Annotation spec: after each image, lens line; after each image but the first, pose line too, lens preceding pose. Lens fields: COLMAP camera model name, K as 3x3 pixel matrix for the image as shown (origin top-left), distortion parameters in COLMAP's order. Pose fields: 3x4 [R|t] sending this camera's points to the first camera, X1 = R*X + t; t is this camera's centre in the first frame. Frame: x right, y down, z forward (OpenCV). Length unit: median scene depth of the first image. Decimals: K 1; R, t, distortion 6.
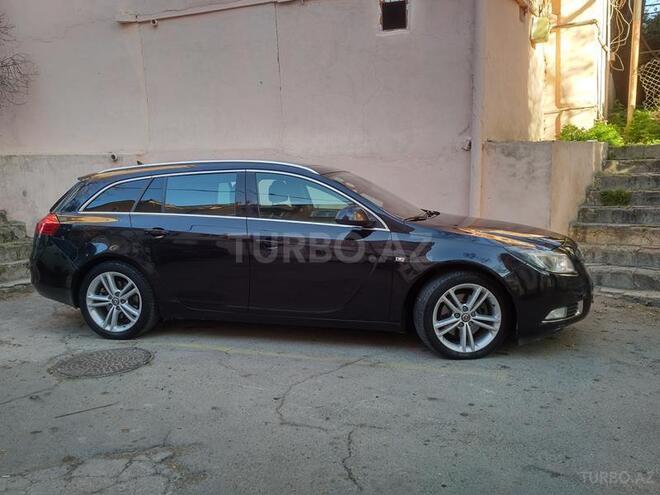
lens RADIAL K [[574.4, 0, 330.0], [0, 574.4, 247.5], [0, 0, 1]] dist [0.142880, -0.240626]
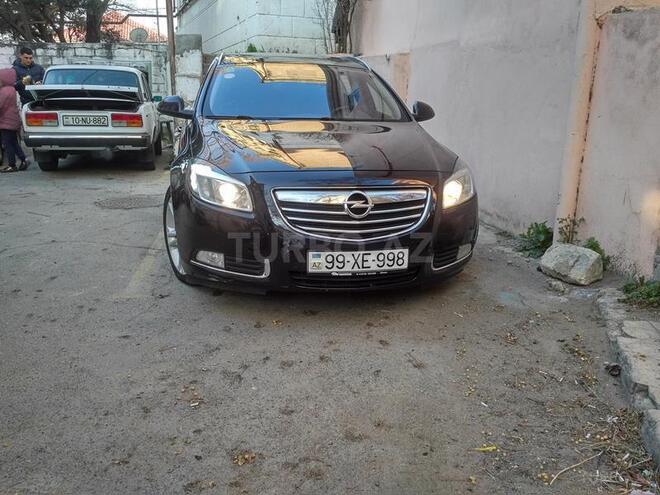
lens RADIAL K [[574.4, 0, 330.0], [0, 574.4, 247.5], [0, 0, 1]] dist [0.142880, -0.240626]
pose [[0.434408, 0.266180, -0.860487, 0.697998], [-0.139444, 0.963693, 0.227709, -0.056732], [0.889857, 0.021071, 0.455753, 0.518642]]
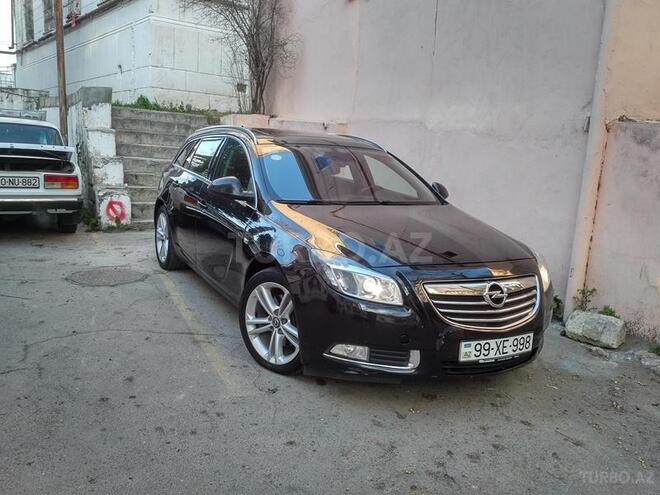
lens RADIAL K [[574.4, 0, 330.0], [0, 574.4, 247.5], [0, 0, 1]] dist [0.142880, -0.240626]
pose [[0.675273, 0.193317, -0.711783, 0.560382], [-0.162144, 0.980341, 0.112429, -0.061096], [0.719525, 0.039491, 0.693343, 0.303062]]
